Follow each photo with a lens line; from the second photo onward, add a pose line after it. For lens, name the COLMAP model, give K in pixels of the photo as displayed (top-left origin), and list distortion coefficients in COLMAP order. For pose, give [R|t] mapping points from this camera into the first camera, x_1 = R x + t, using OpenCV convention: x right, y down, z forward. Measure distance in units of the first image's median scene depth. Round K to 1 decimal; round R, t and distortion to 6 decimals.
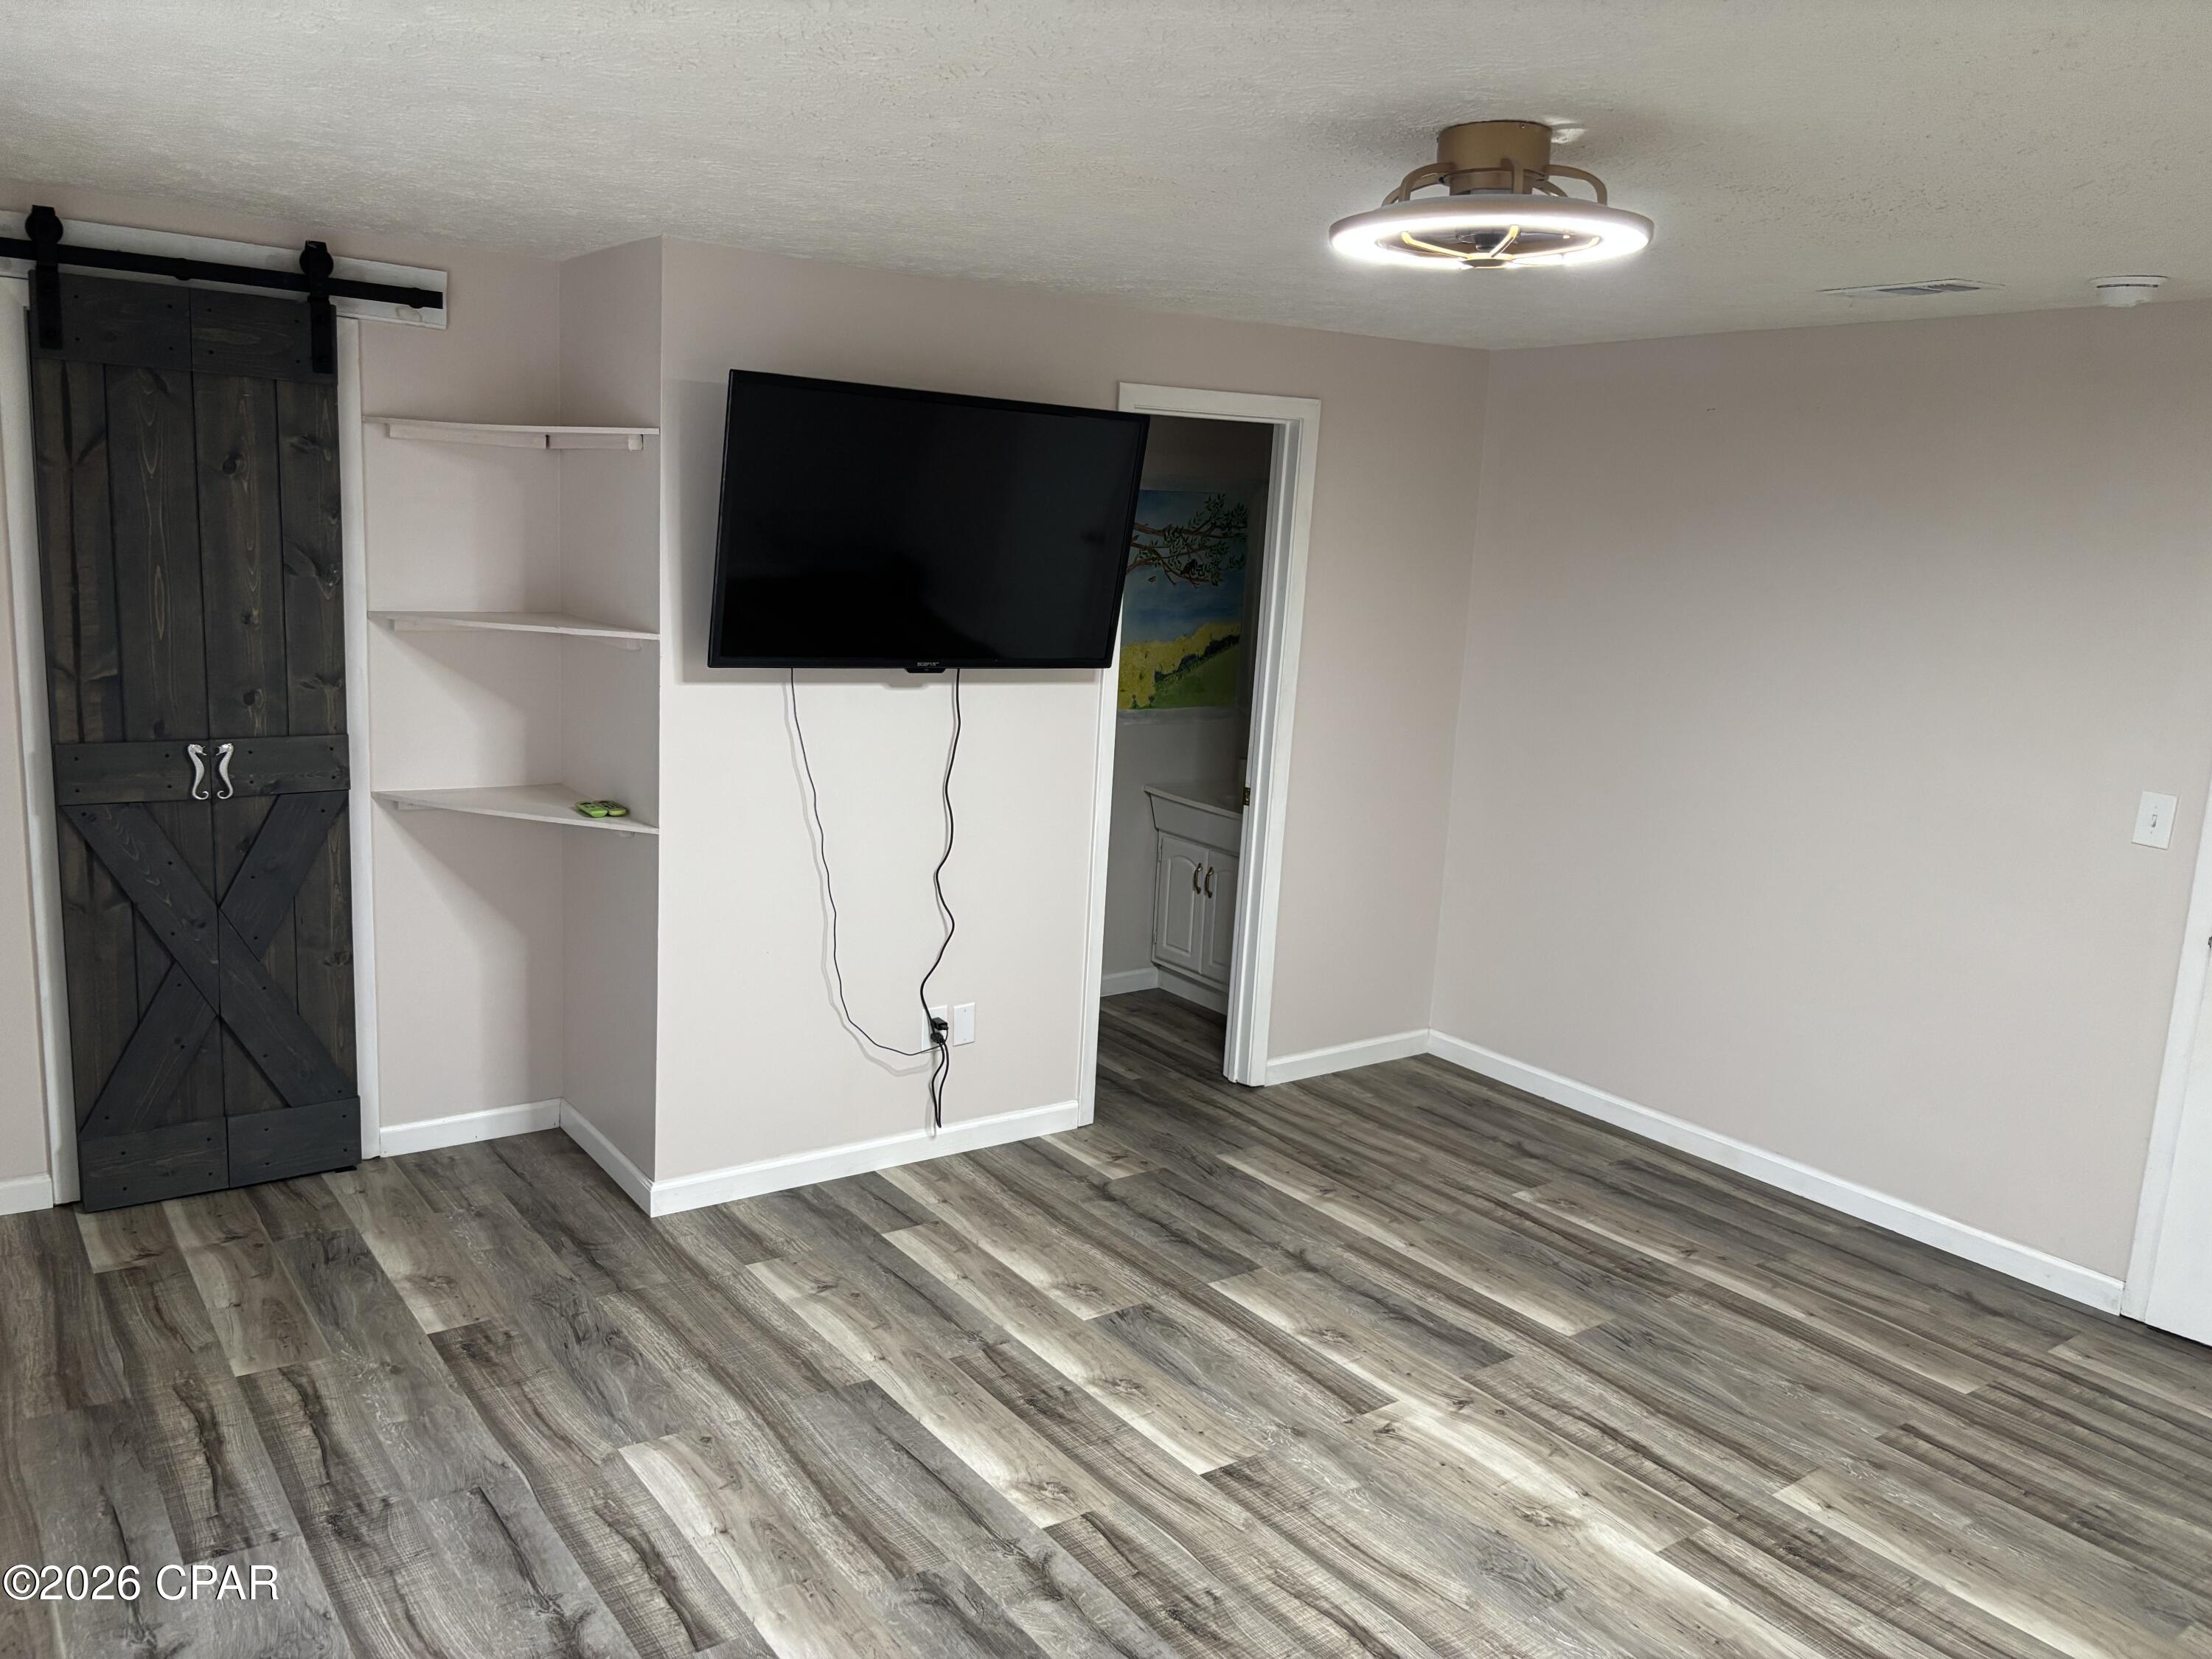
lens RADIAL K [[1685.3, 0, 1117.2], [0, 1685.3, 827.3], [0, 0, 1]] dist [0.048320, -0.047264]
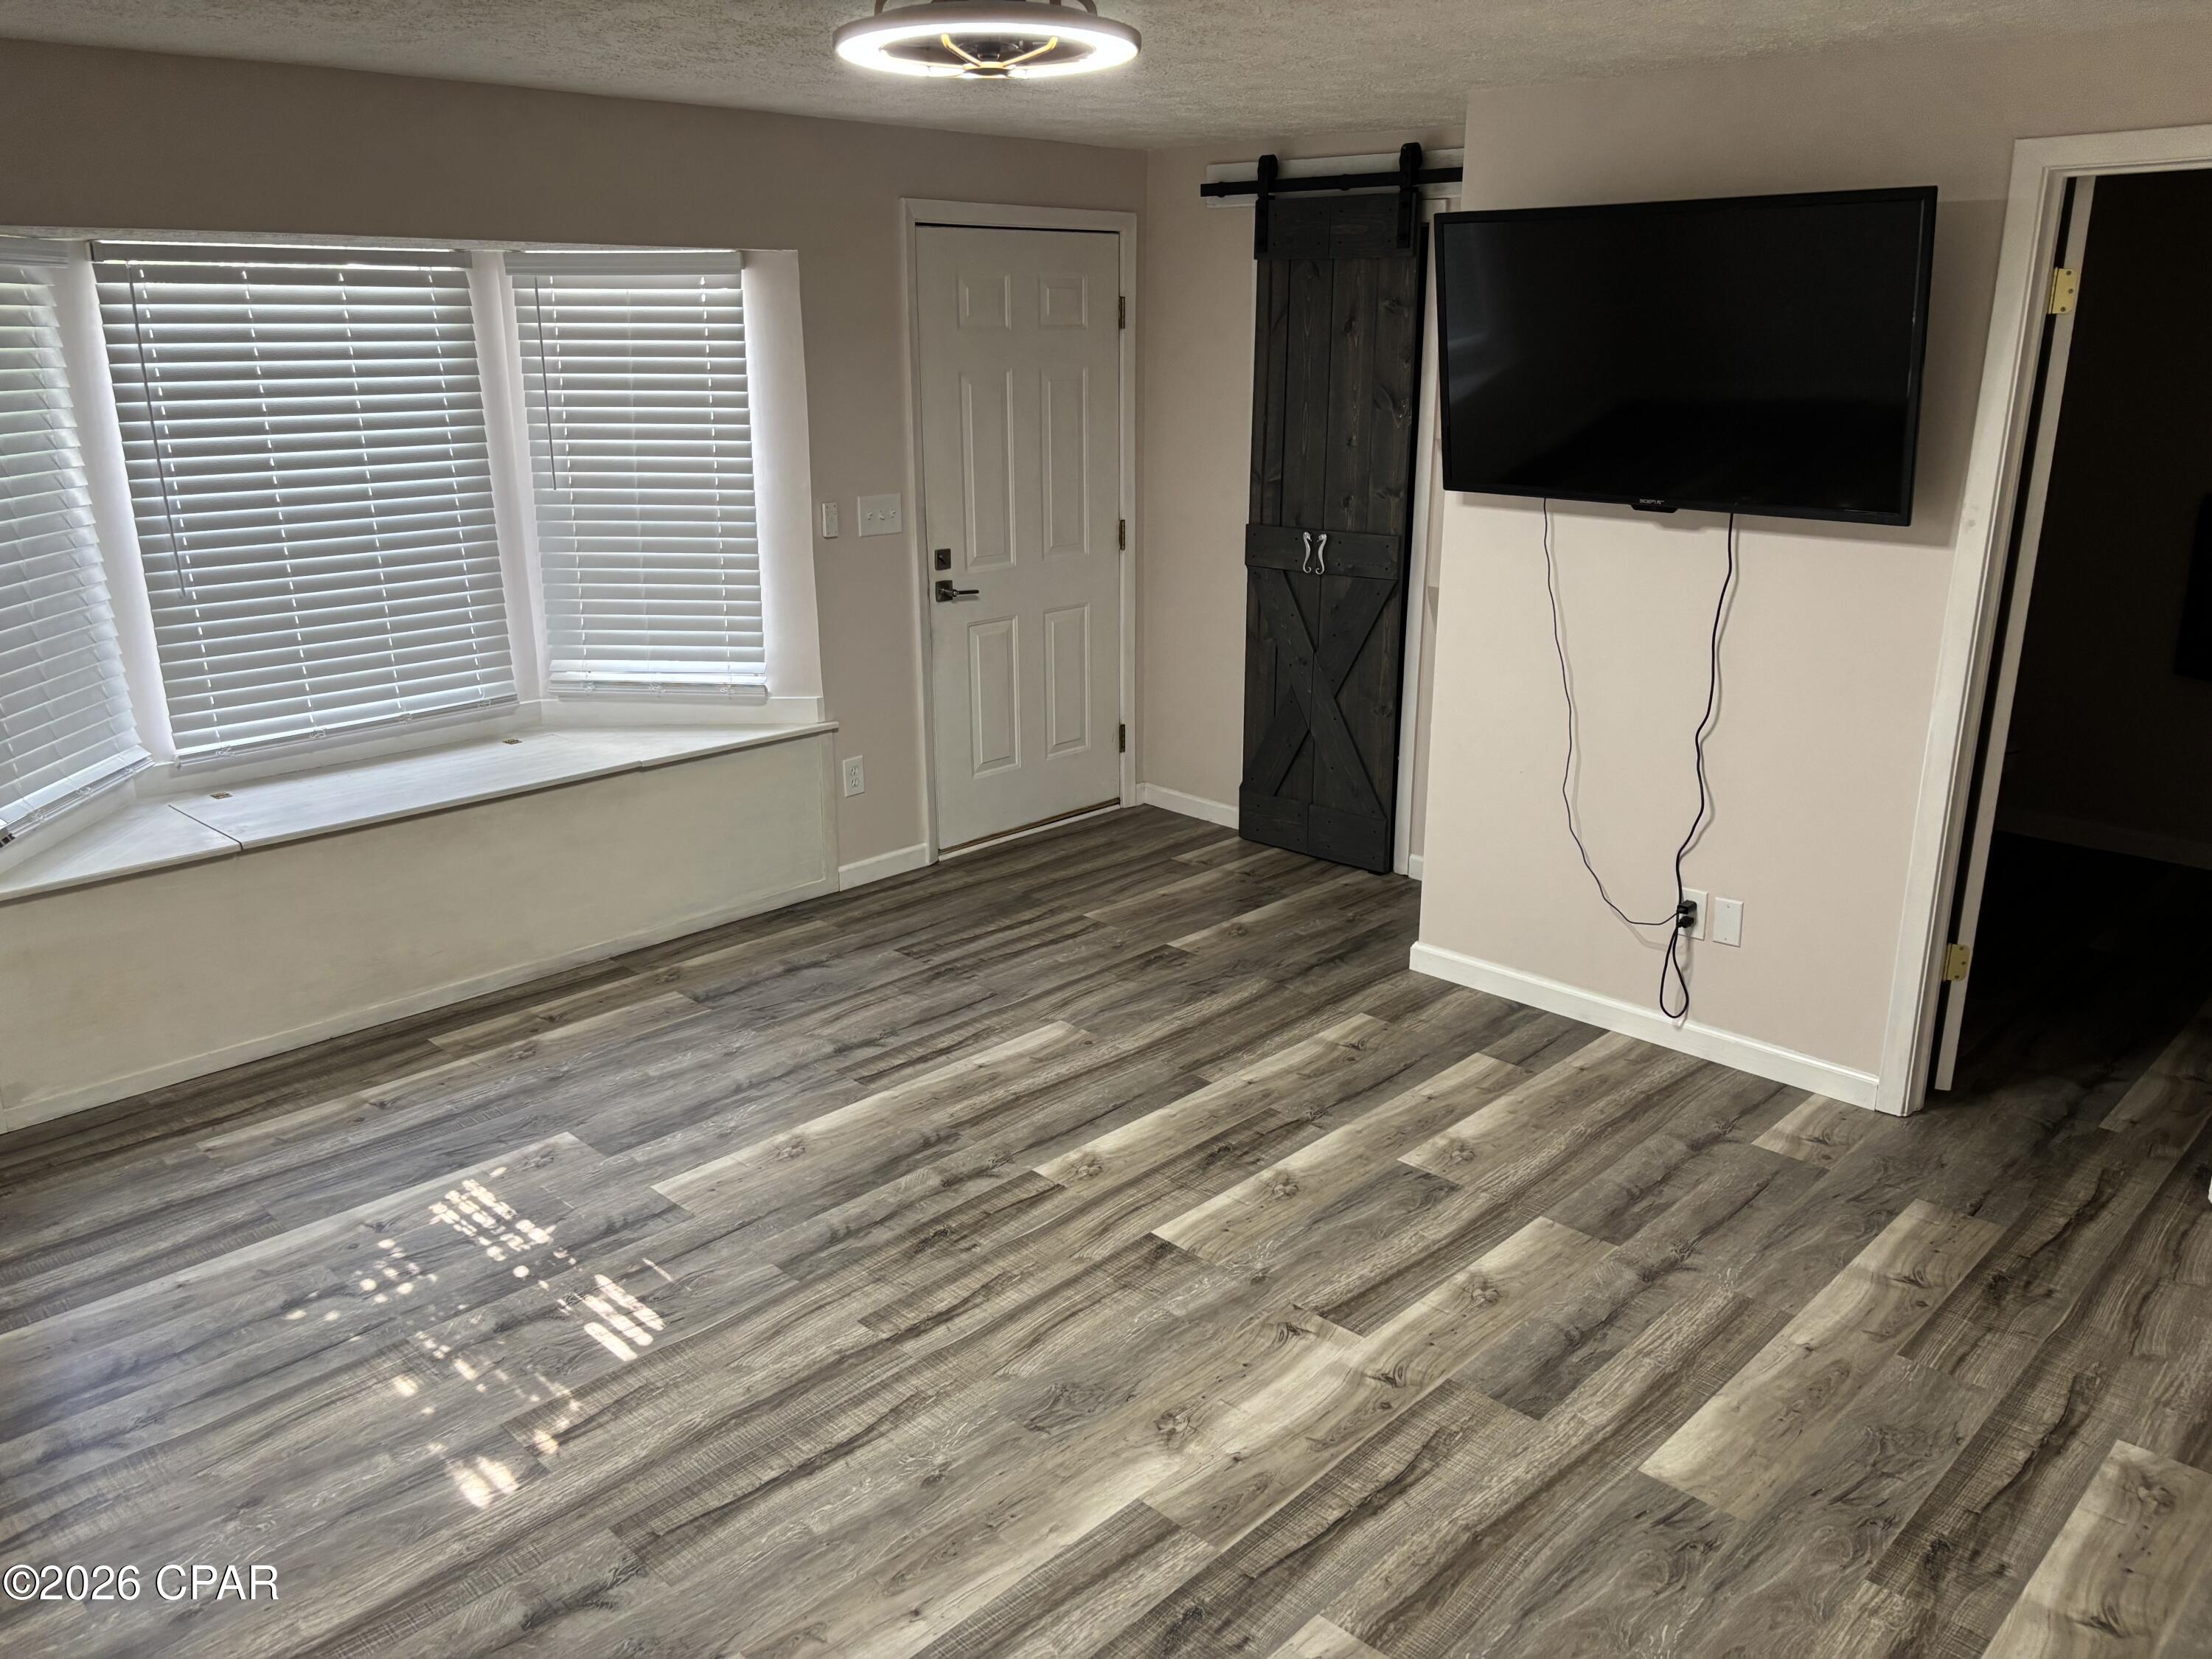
lens RADIAL K [[1685.3, 0, 1113.5], [0, 1685.3, 830.2], [0, 0, 1]] dist [0.048320, -0.047264]
pose [[0.174645, 0.230148, -0.957356, 0.862303], [-0.172500, 0.964413, 0.200377, -0.065644], [0.969403, 0.130149, 0.208131, 0.609604]]
